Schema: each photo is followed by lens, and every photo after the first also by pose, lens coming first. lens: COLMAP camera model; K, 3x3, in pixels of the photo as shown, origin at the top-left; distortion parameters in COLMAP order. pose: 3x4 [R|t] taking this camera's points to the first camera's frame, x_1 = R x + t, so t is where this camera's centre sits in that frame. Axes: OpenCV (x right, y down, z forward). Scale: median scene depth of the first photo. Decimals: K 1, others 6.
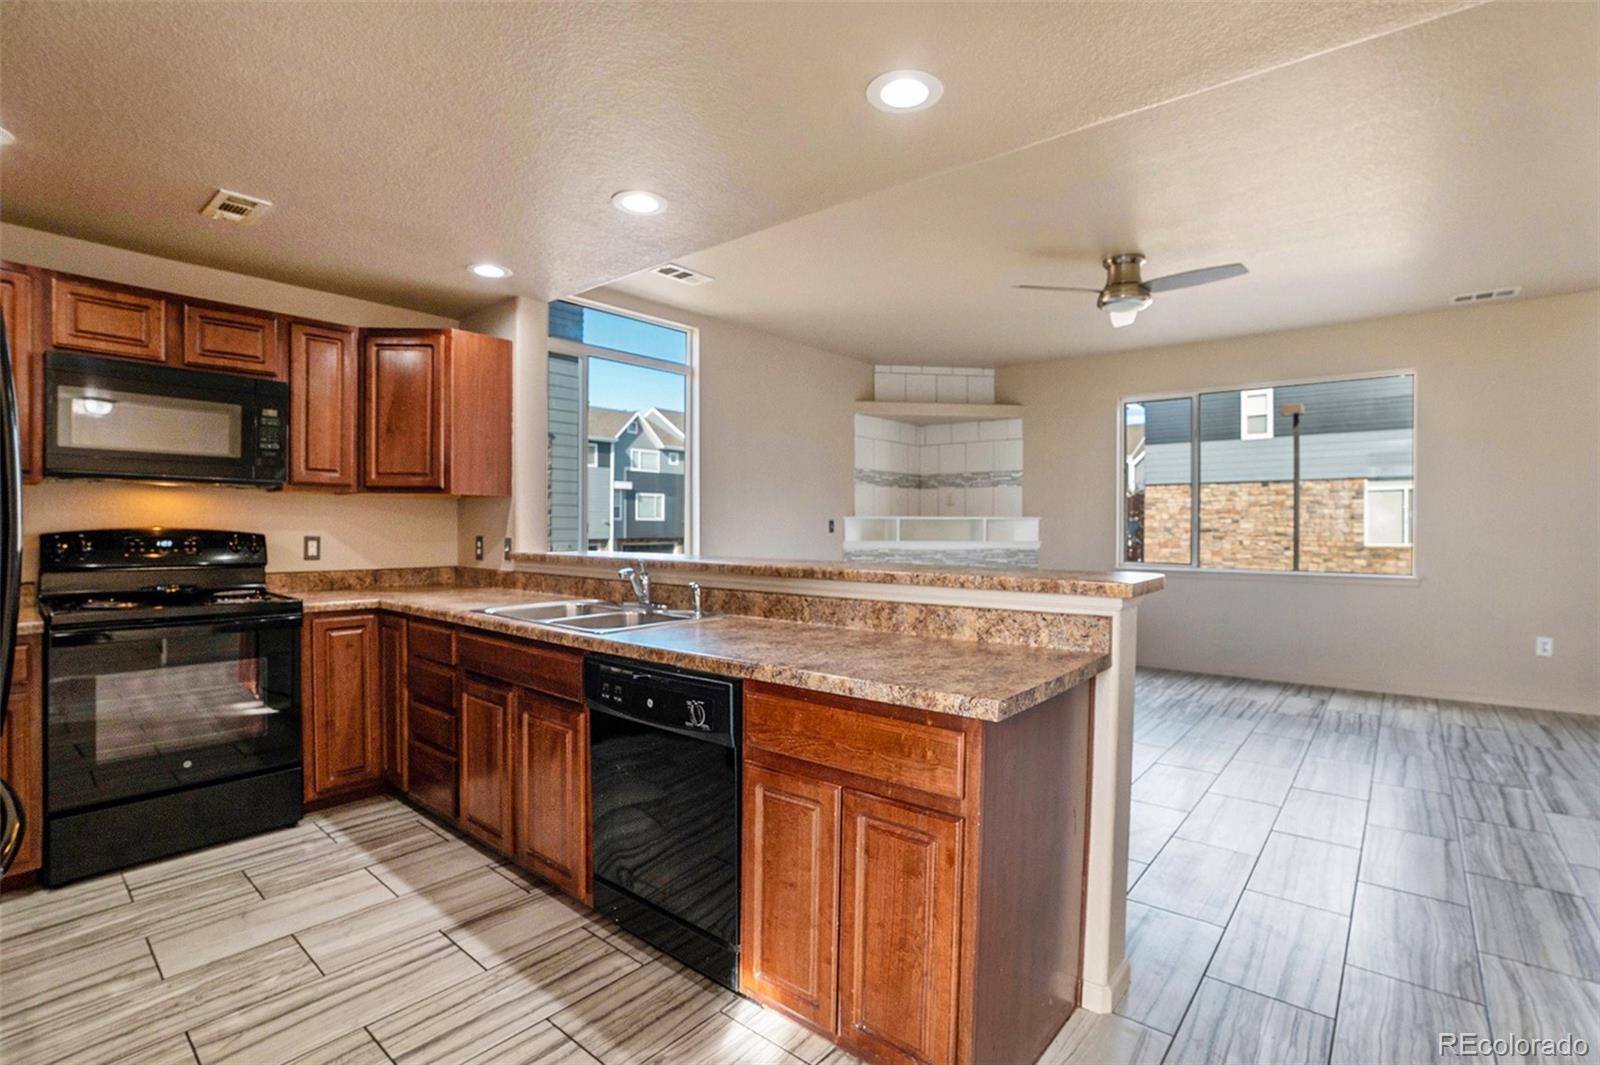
lens RADIAL K [[745.4, 0, 800.0], [0, 745.4, 532.5], [0, 0, 1]] dist [0.001624, 0.000047]
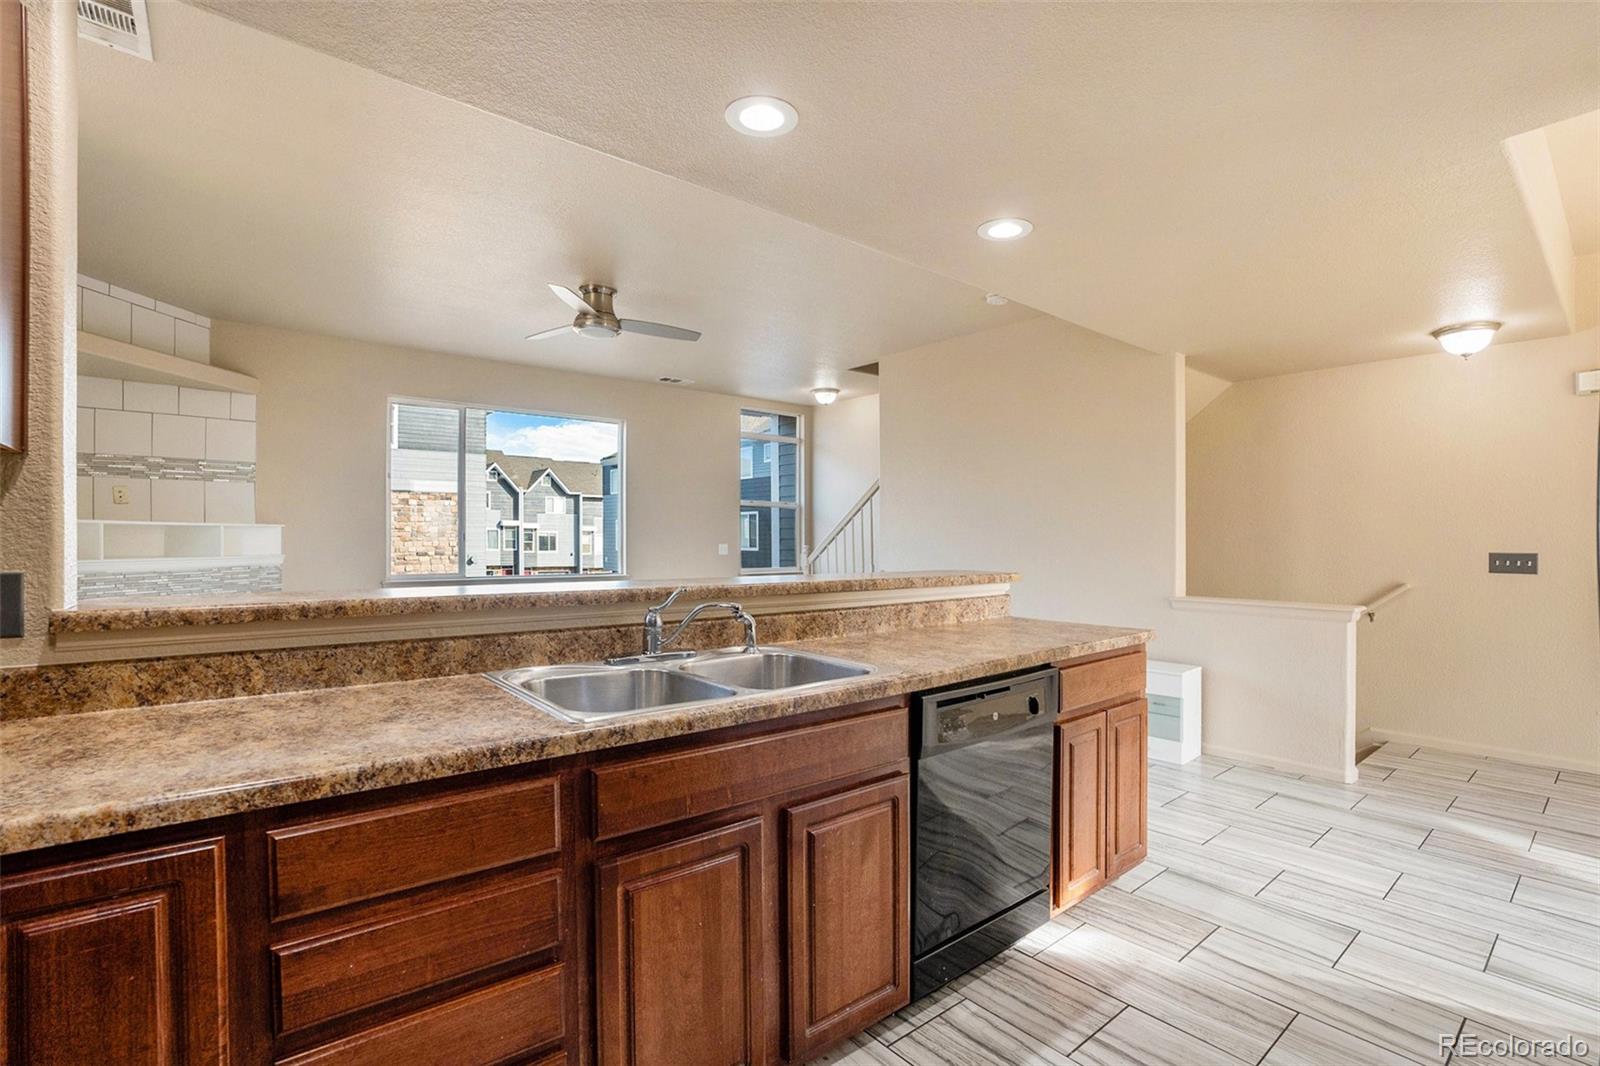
lens RADIAL K [[745.4, 0, 800.0], [0, 745.4, 533.0], [0, 0, 1]] dist [0.001624, 0.000047]
pose [[0.171307, 0.005501, 0.985202, -0.368367], [0.002544, 0.999979, -0.006026, -0.004969], [-0.985214, 0.003538, 0.171289, 0.320677]]
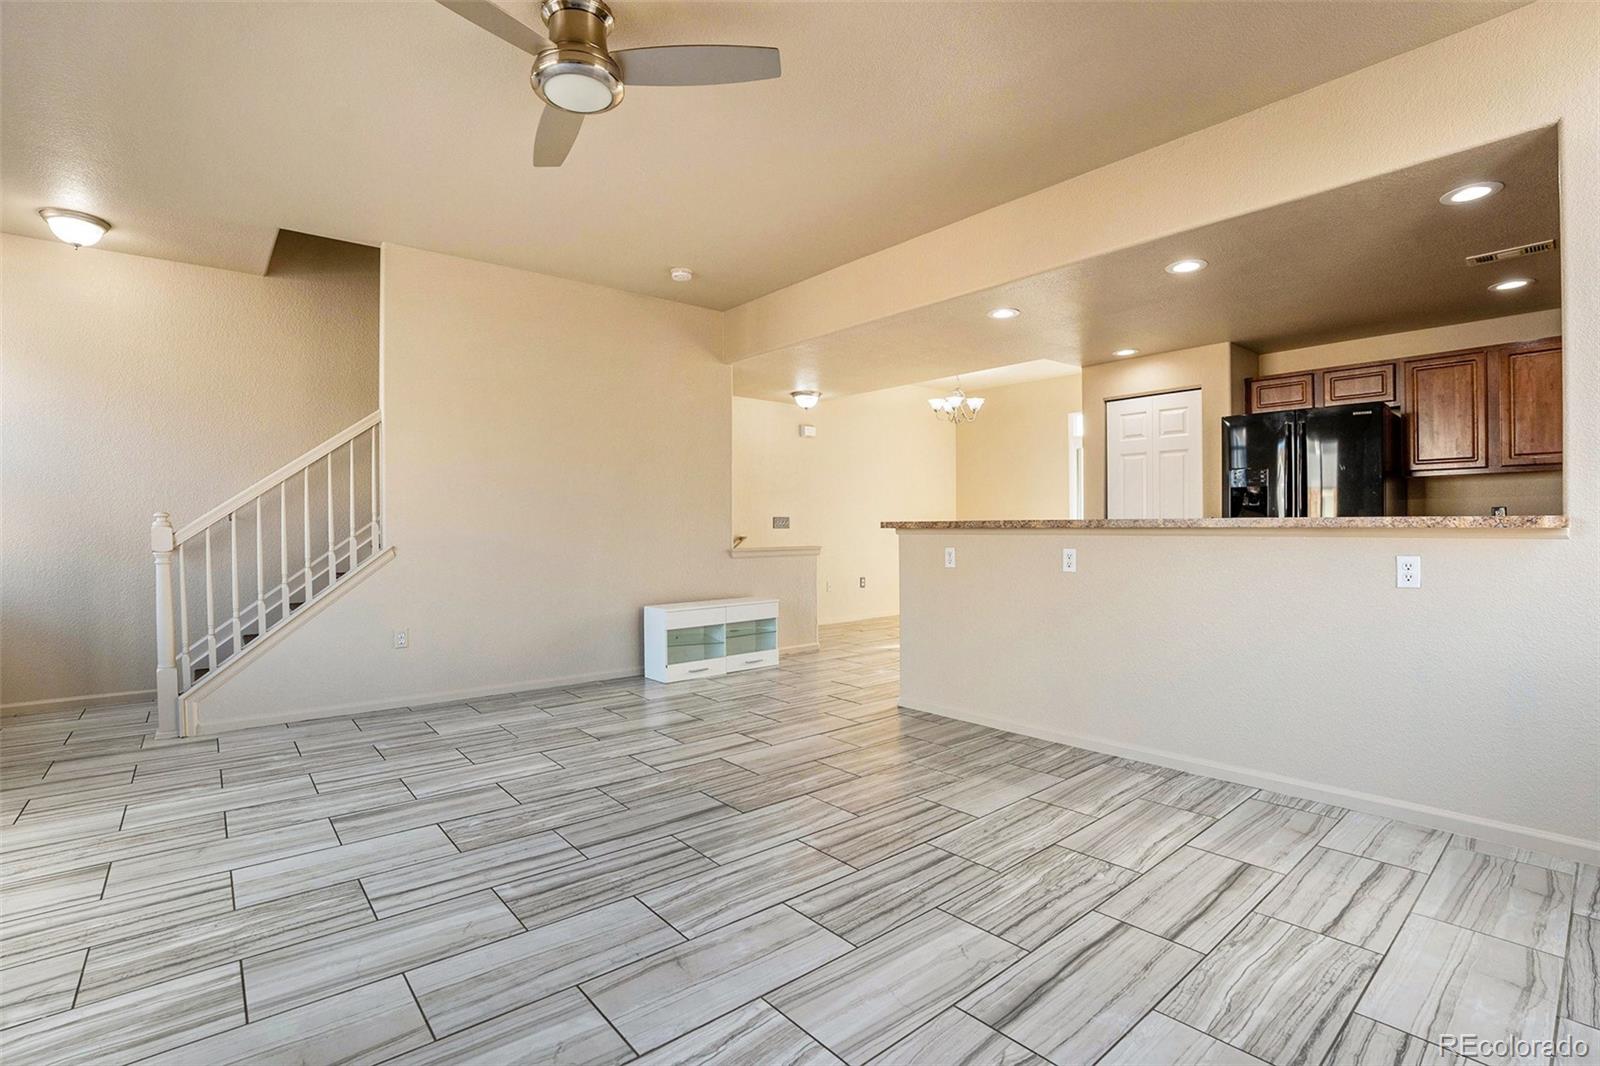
lens RADIAL K [[736.9, 0, 785.1], [0, 736.9, 529.5], [0, 0, 1]] dist [-0.003760, -0.000397]
pose [[-0.983477, 0.008720, 0.180822, 0.106285], [0.010941, 0.999876, 0.011291, 0.014638], [-0.180701, 0.013083, -0.983451, 0.930648]]
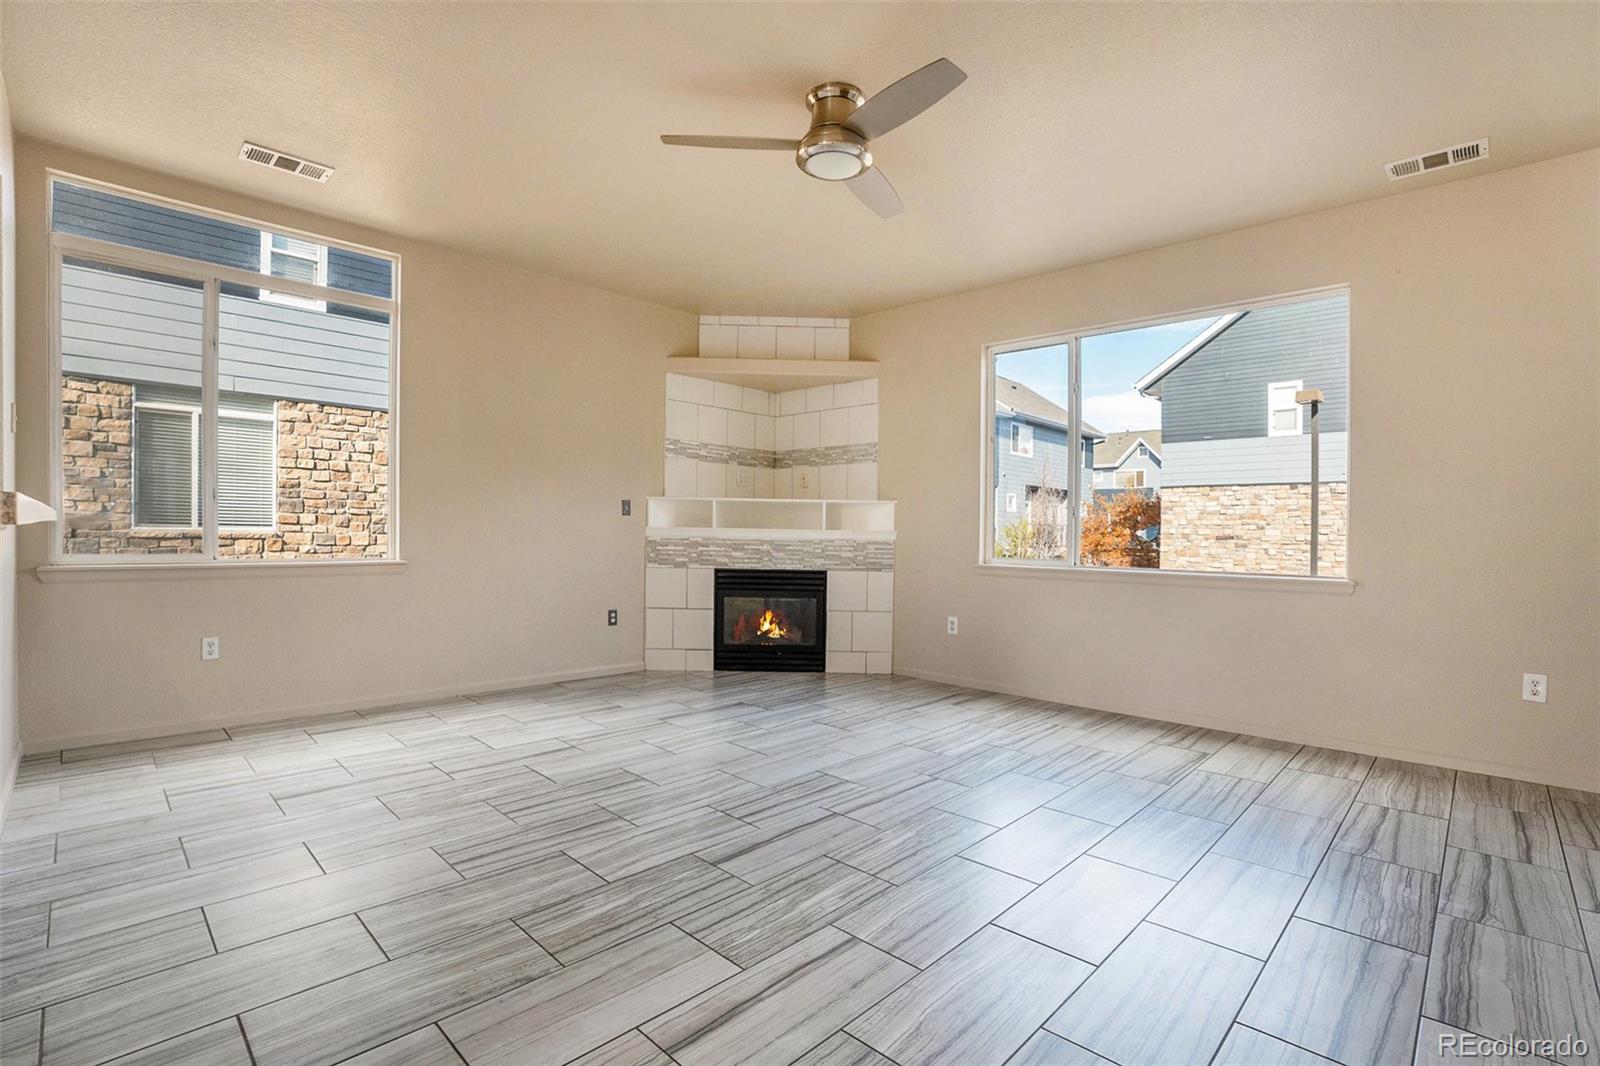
lens RADIAL K [[736.9, 0, 785.1], [0, 736.9, 529.5], [0, 0, 1]] dist [-0.003760, -0.000397]
pose [[0.996115, 0.014590, -0.086840, 0.272895], [-0.015727, 0.999799, -0.012415, 0.021709], [0.086641, 0.013733, 0.996145, 0.204719]]
